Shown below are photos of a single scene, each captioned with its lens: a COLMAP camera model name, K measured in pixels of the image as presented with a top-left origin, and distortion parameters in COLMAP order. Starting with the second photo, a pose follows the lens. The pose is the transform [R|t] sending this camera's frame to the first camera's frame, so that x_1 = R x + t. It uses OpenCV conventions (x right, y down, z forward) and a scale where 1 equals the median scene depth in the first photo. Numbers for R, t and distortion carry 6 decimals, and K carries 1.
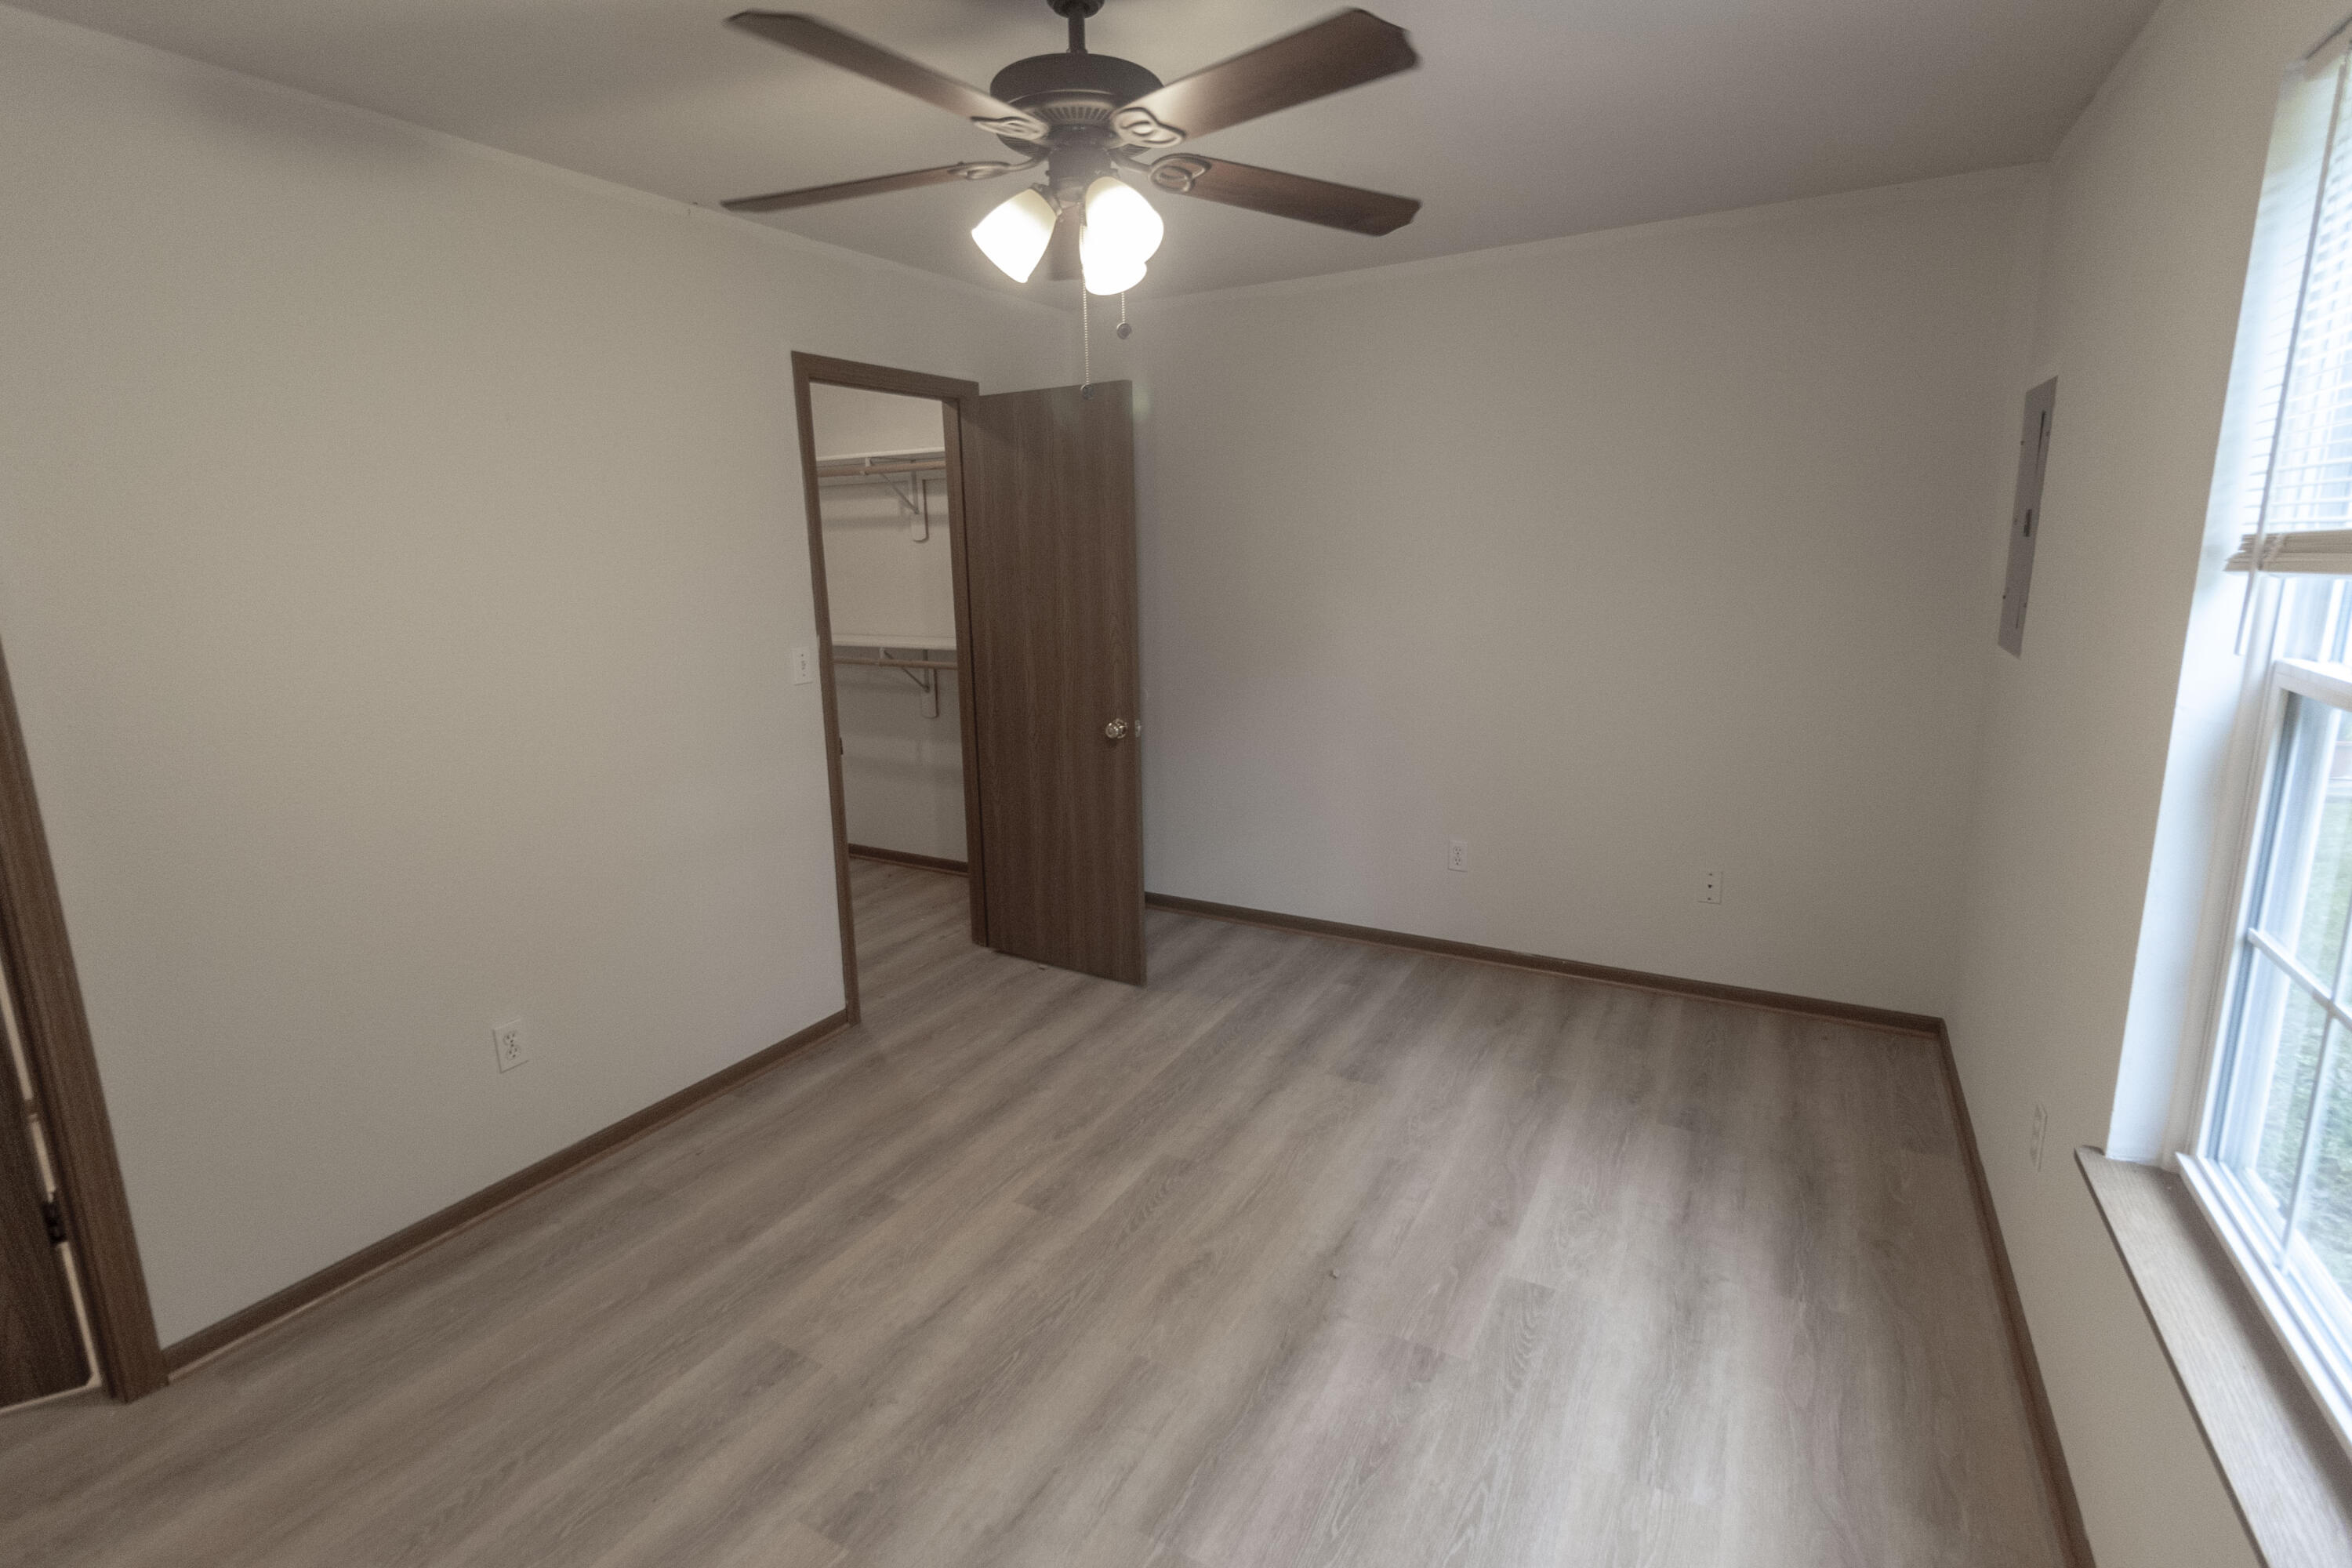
lens RADIAL K [[1085.3, 0, 1165.2], [0, 1085.3, 741.5], [0, 0, 1]] dist [0.000272, 0.000765]
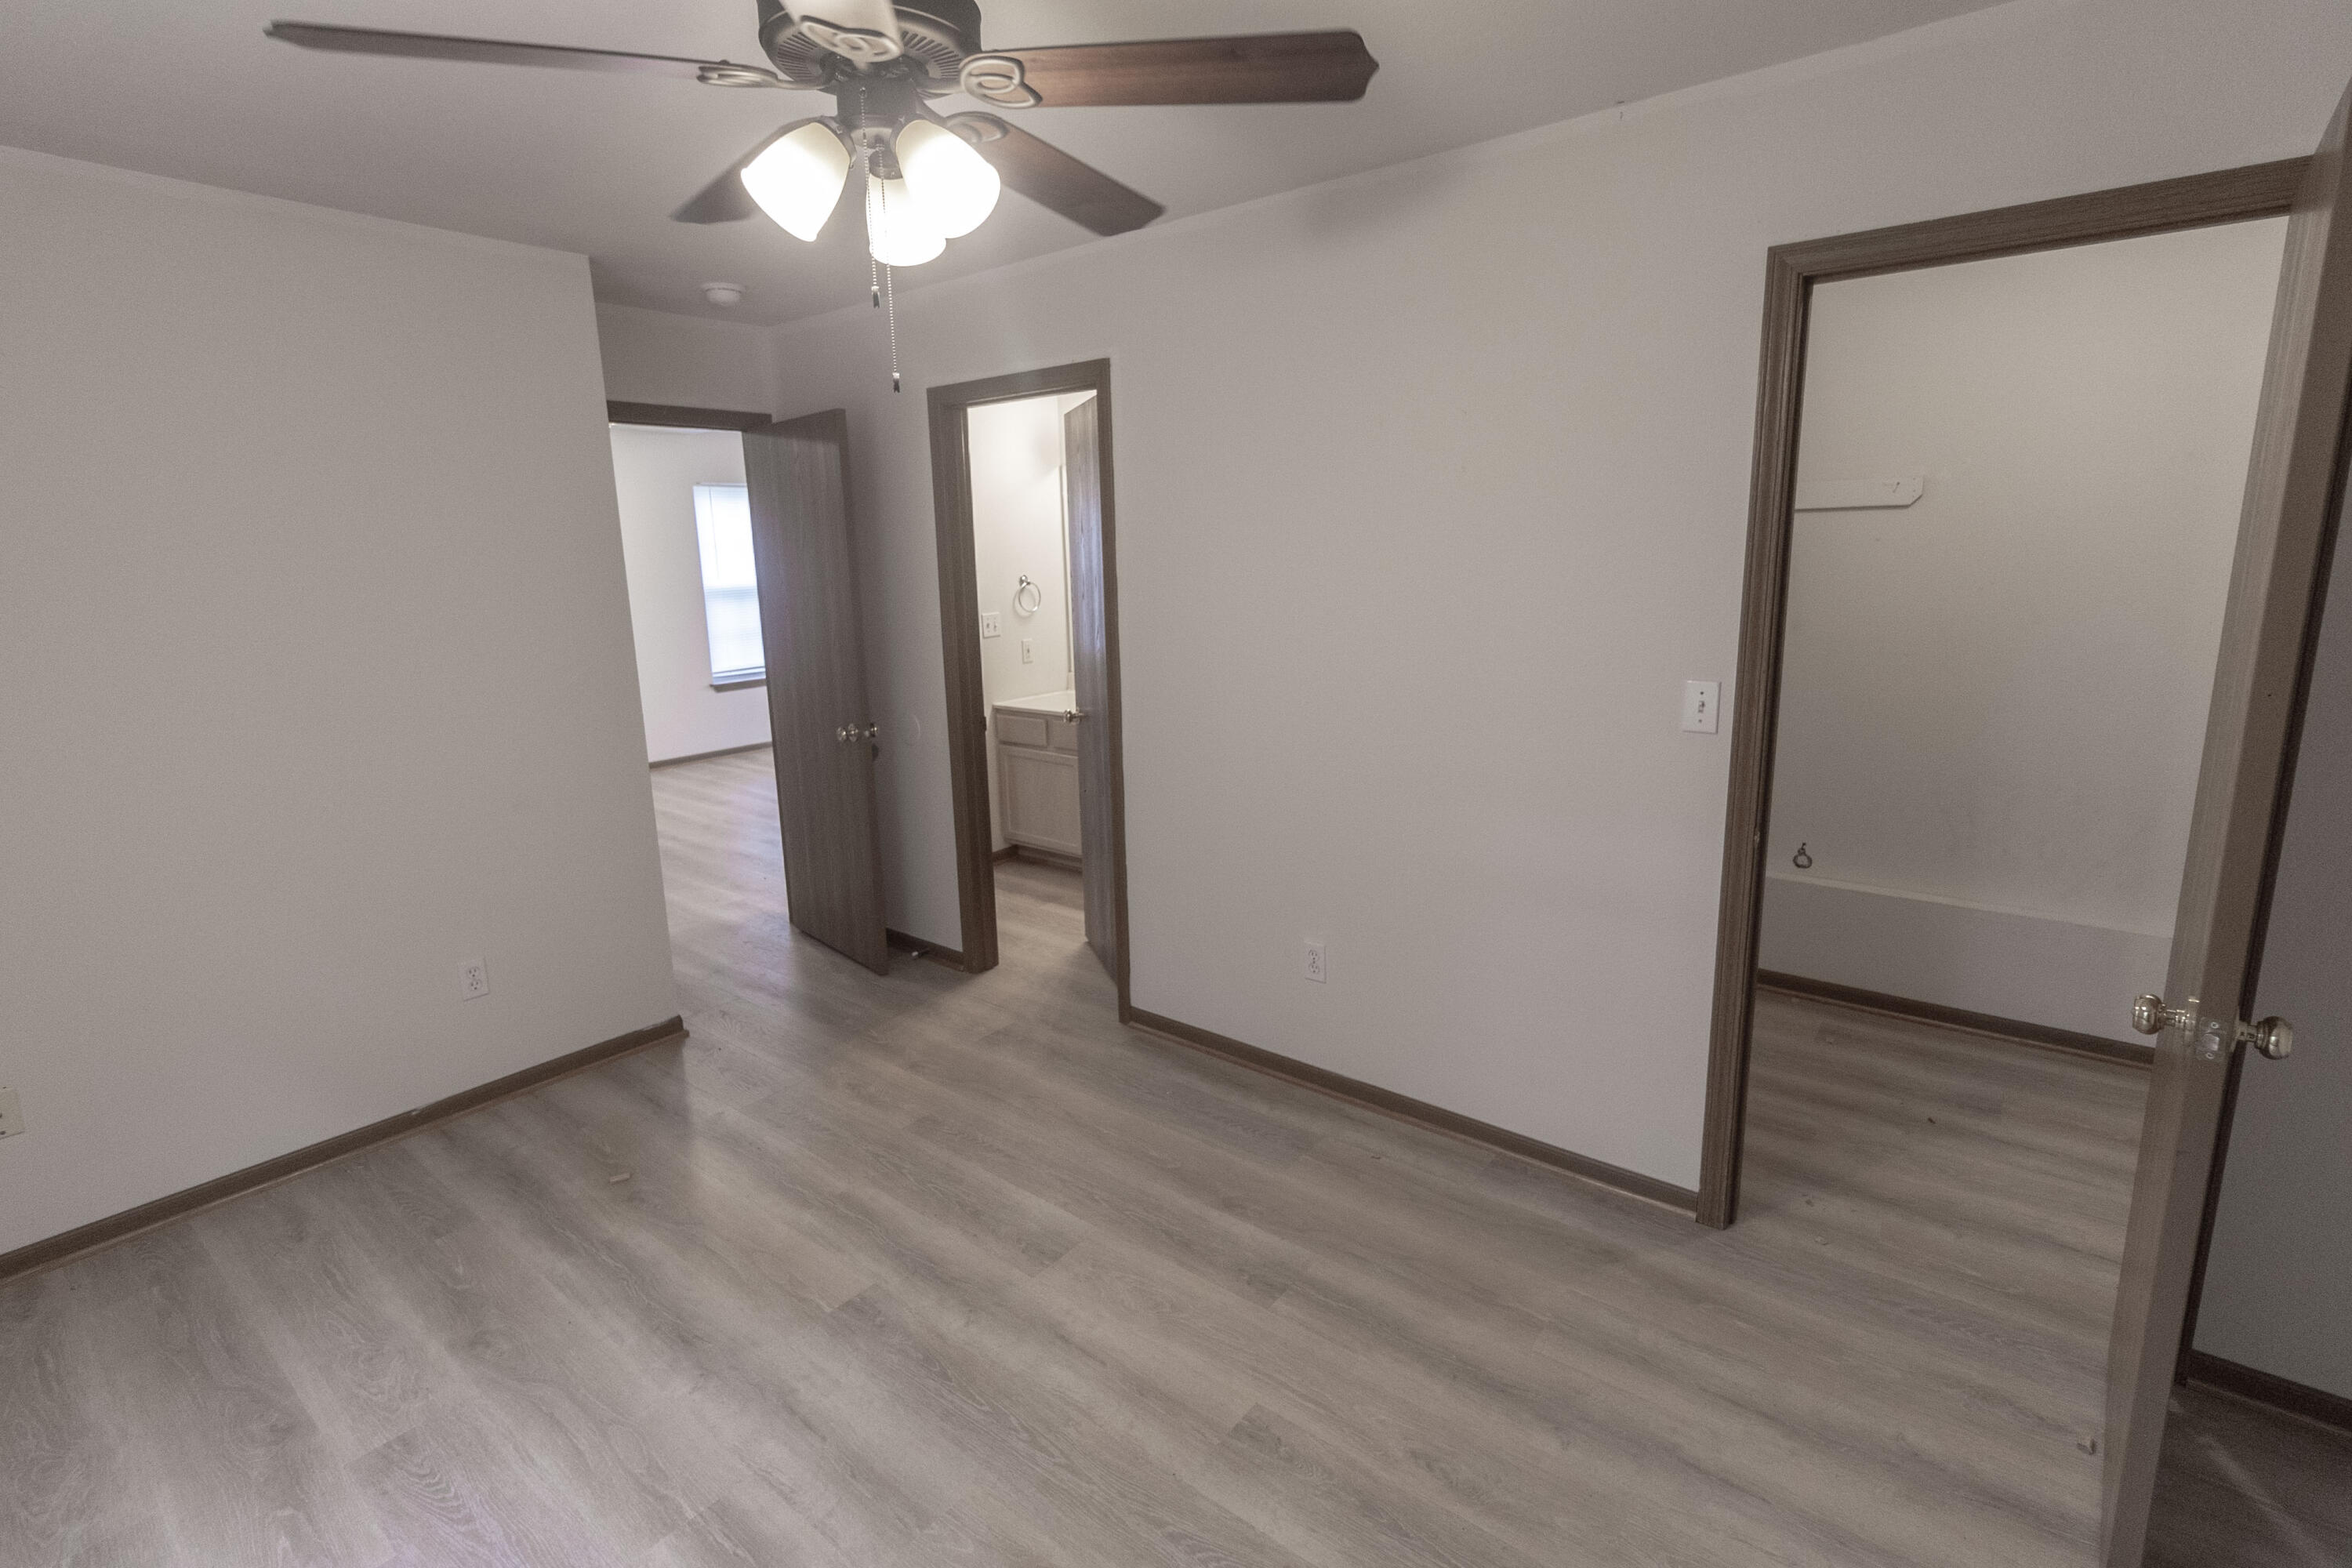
lens RADIAL K [[1086.3, 0, 1171.4], [0, 1086.3, 745.1], [0, 0, 1]] dist [-0.000142, -0.000207]
pose [[-0.151019, 0.204498, -0.967147, 0.548402], [-0.157895, 0.960817, 0.227815, -0.203494], [0.975839, 0.187112, -0.112812, 0.989645]]
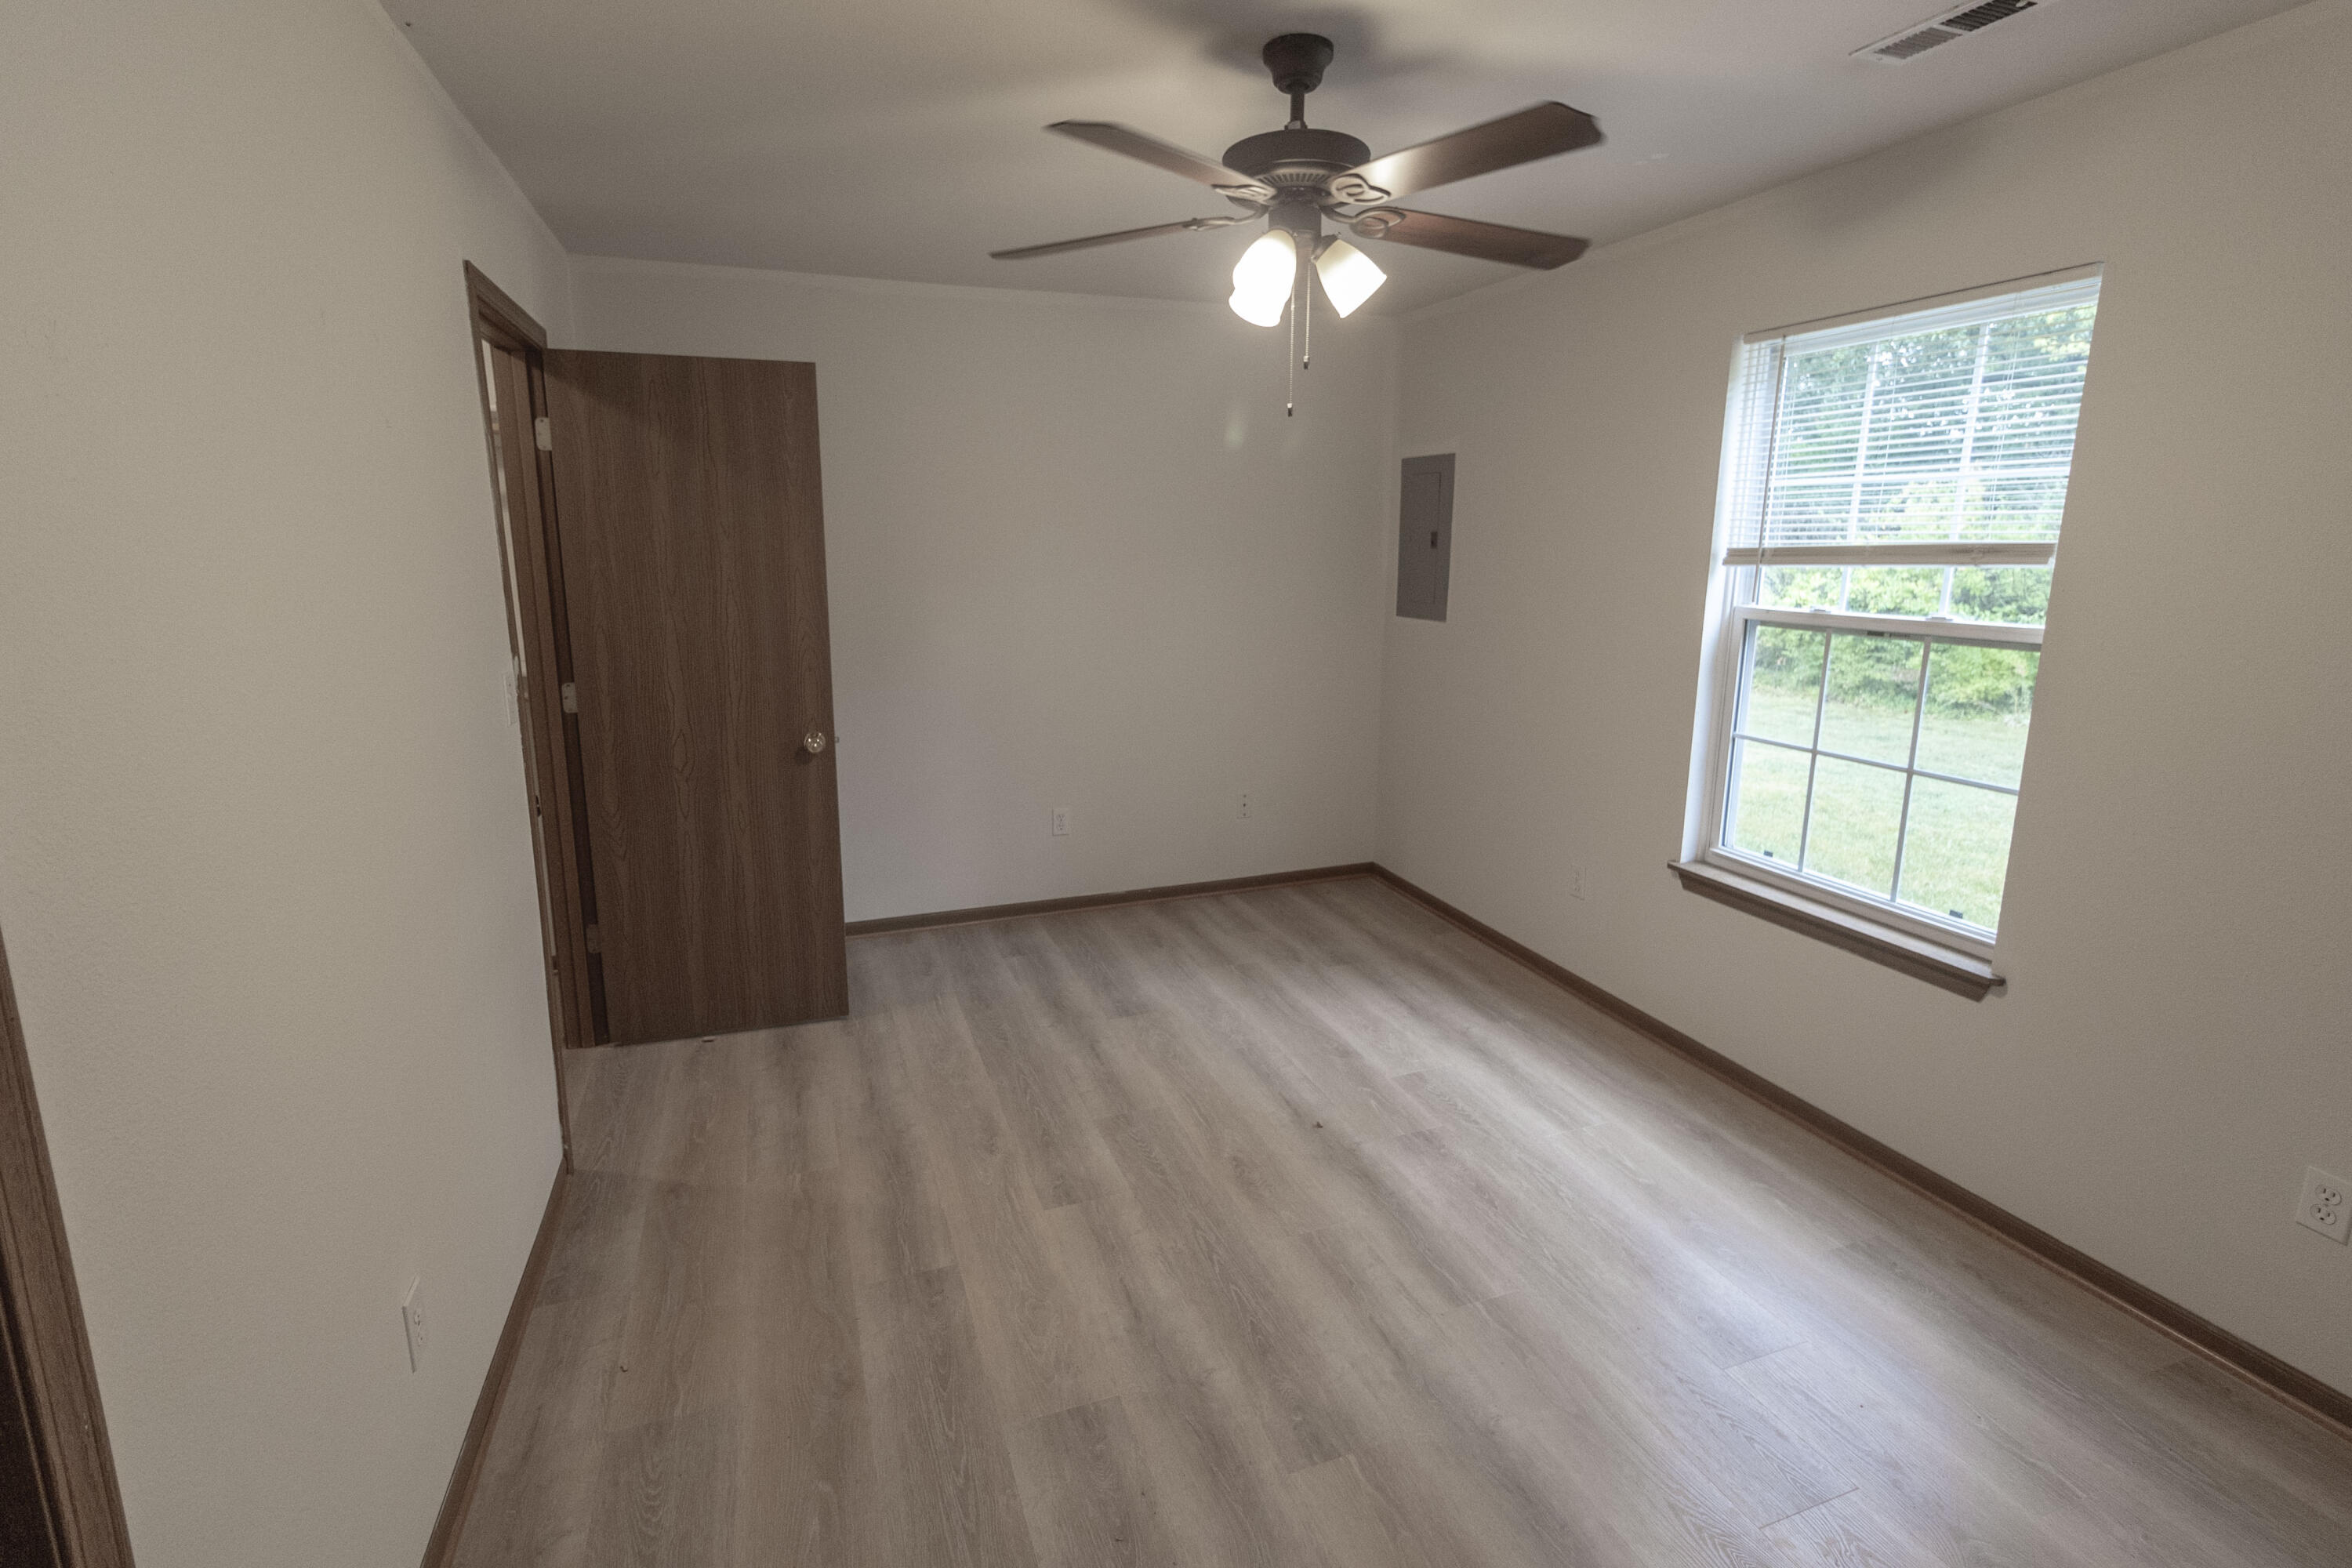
lens RADIAL K [[1086.3, 0, 1171.4], [0, 1086.3, 745.1], [0, 0, 1]] dist [-0.000142, -0.000207]
pose [[0.646593, -0.118601, 0.753559, -0.793576], [0.123469, 0.991086, 0.050043, -0.026982], [-0.752777, 0.060684, 0.655472, 0.260654]]
